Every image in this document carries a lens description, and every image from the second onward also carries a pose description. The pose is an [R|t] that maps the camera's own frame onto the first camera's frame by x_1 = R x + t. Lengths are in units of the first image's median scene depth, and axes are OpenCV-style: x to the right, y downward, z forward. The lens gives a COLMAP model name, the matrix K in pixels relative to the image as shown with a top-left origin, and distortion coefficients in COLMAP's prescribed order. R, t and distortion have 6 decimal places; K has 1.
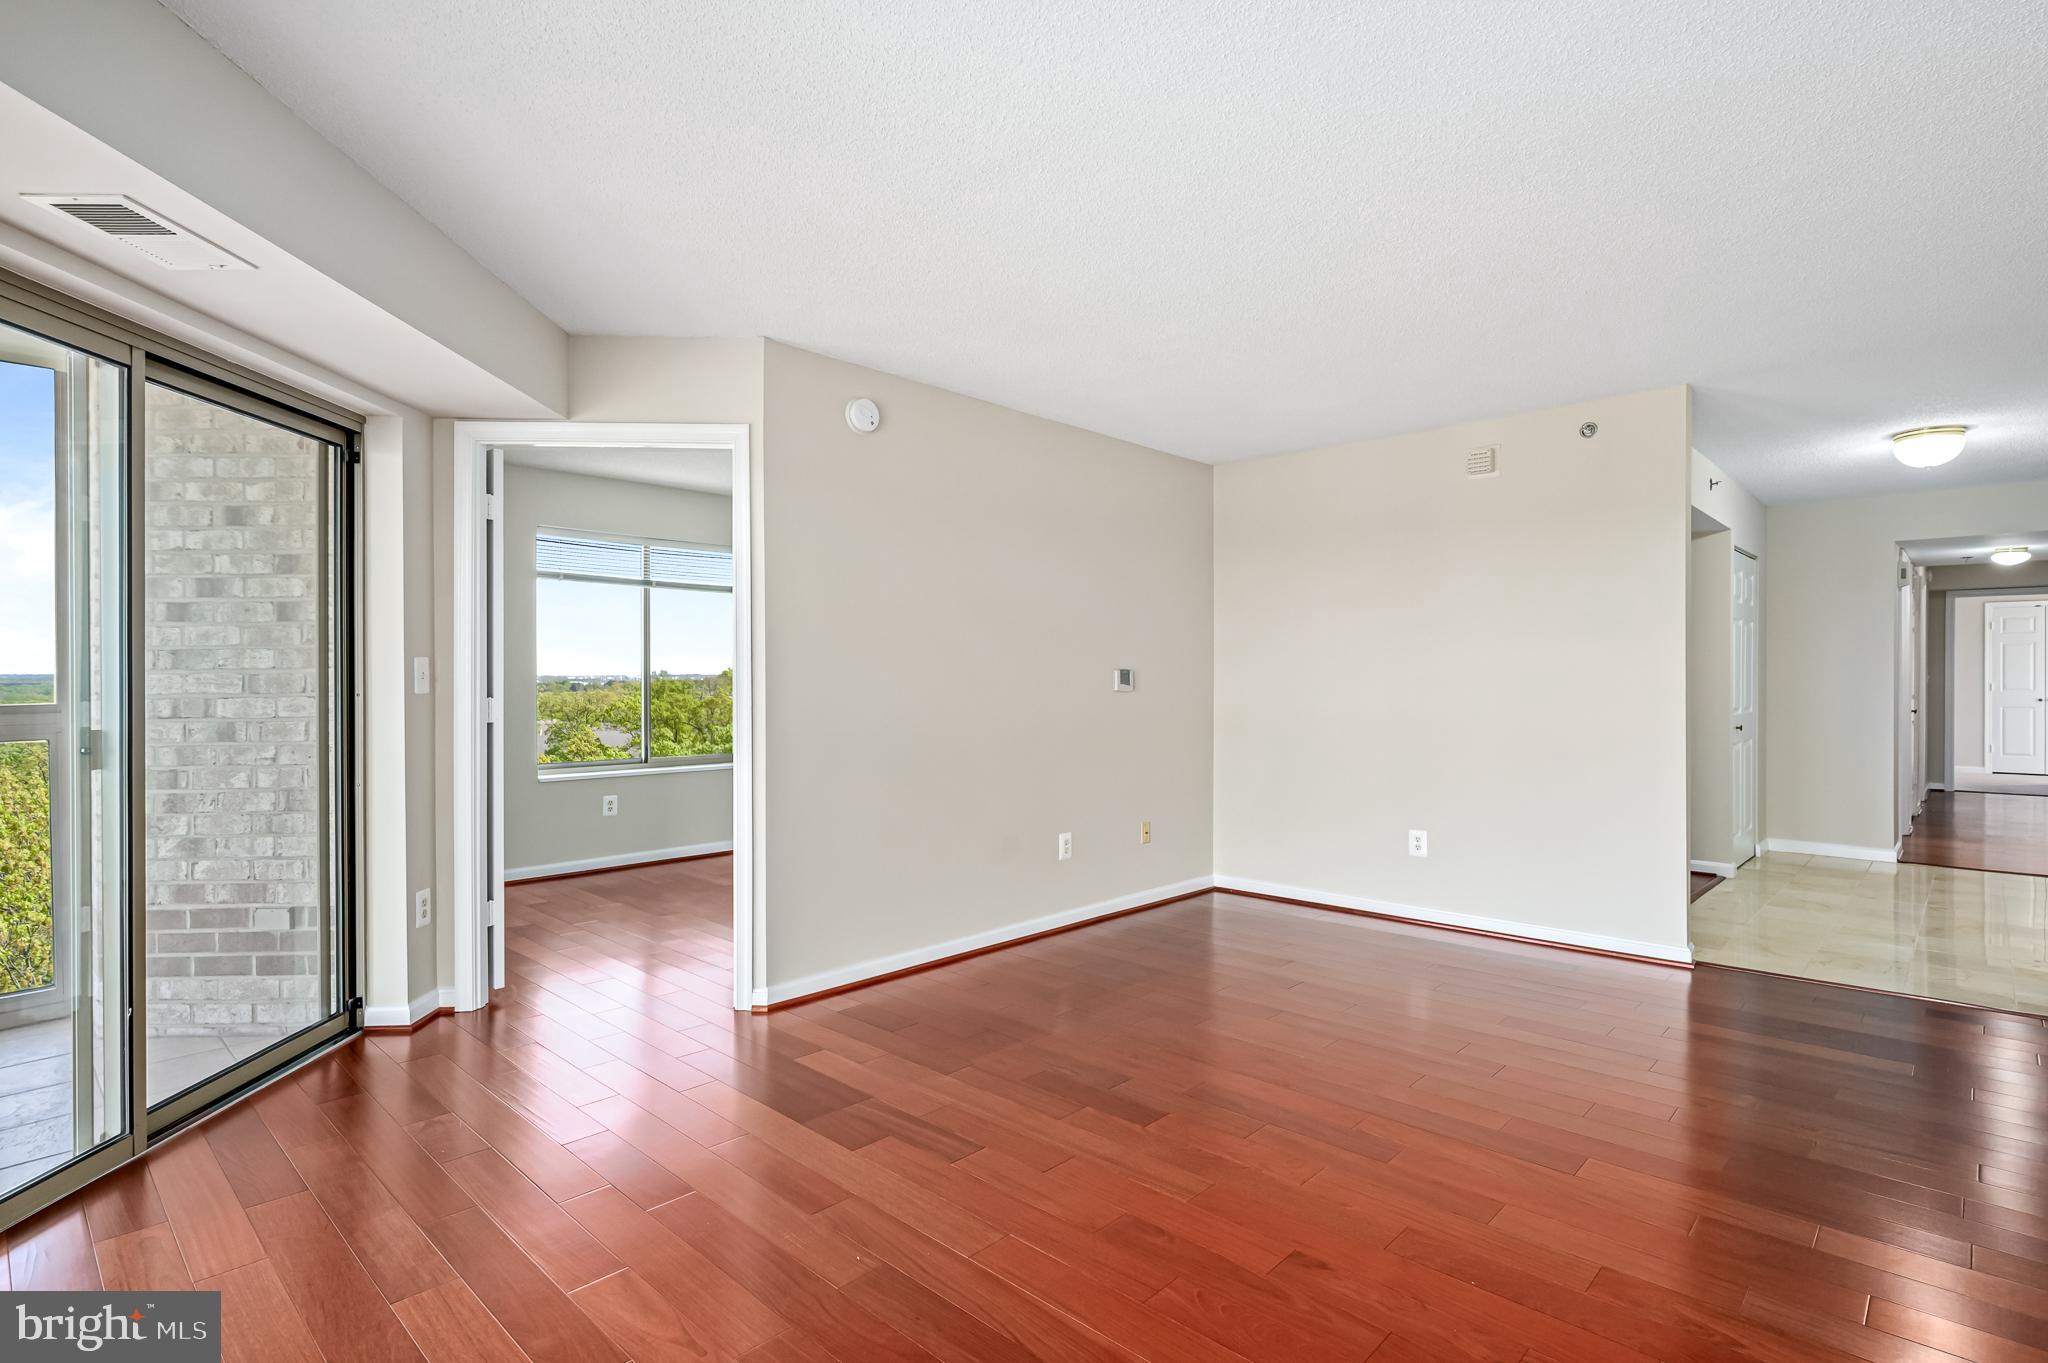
lens RADIAL K [[1004.2, 0, 1029.5], [0, 1004.2, 679.5], [0, 0, 1]] dist [0.003180, 0.000283]
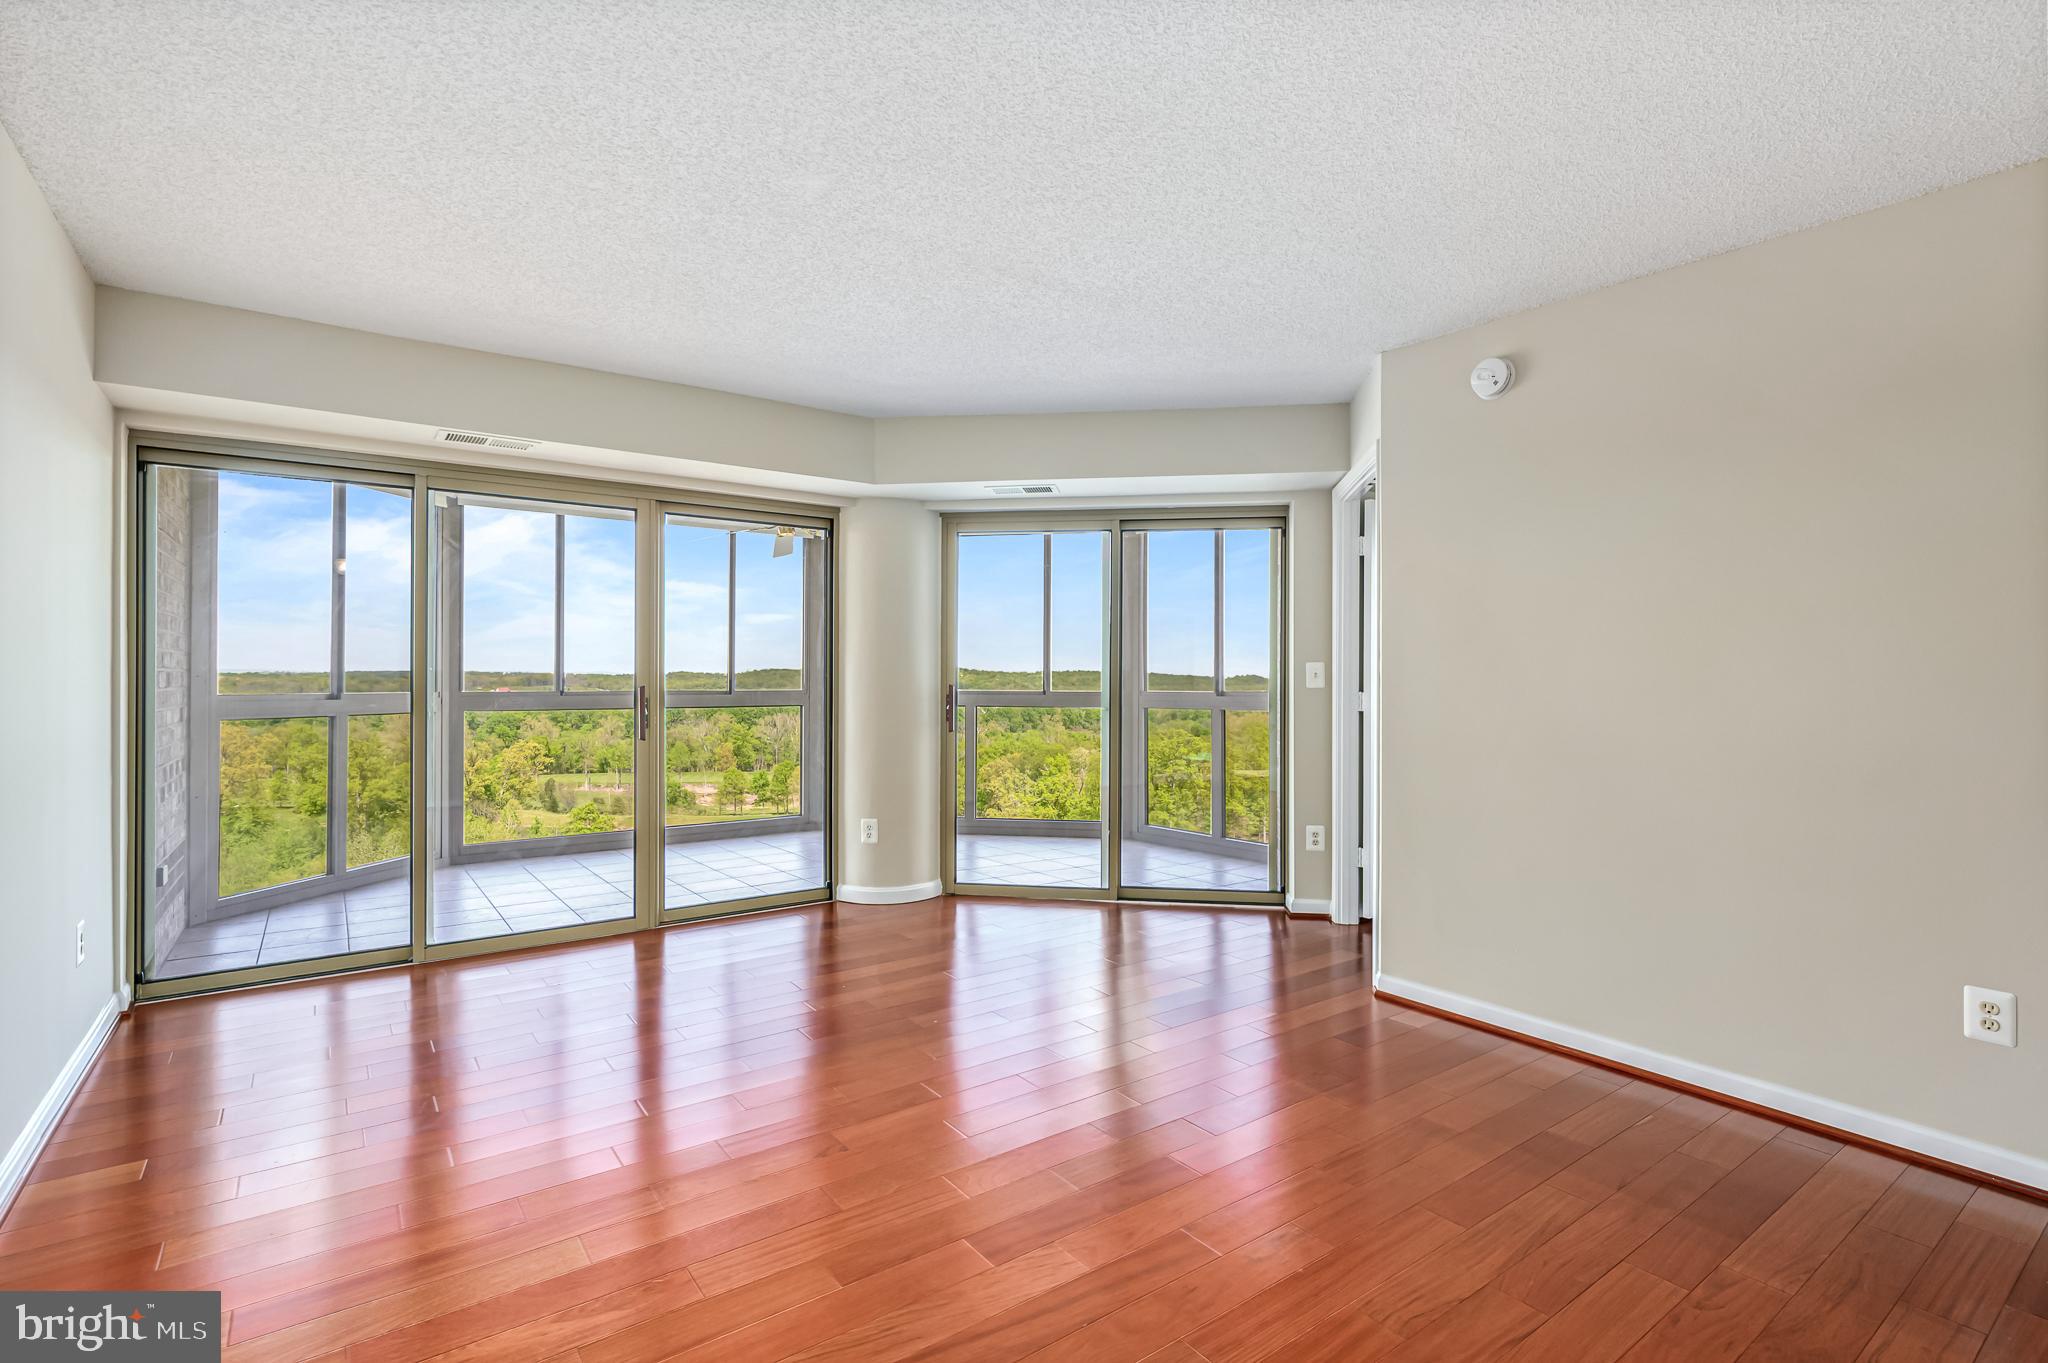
lens RADIAL K [[966.1, 0, 1025.0], [0, 966.1, 689.3], [0, 0, 1]] dist [0.002484, 0.000076]
pose [[-0.193166, 0.008111, -0.981133, 0.630071], [-0.008702, 0.999912, 0.009979, 0.005058], [0.981128, 0.010466, -0.193078, 0.662172]]
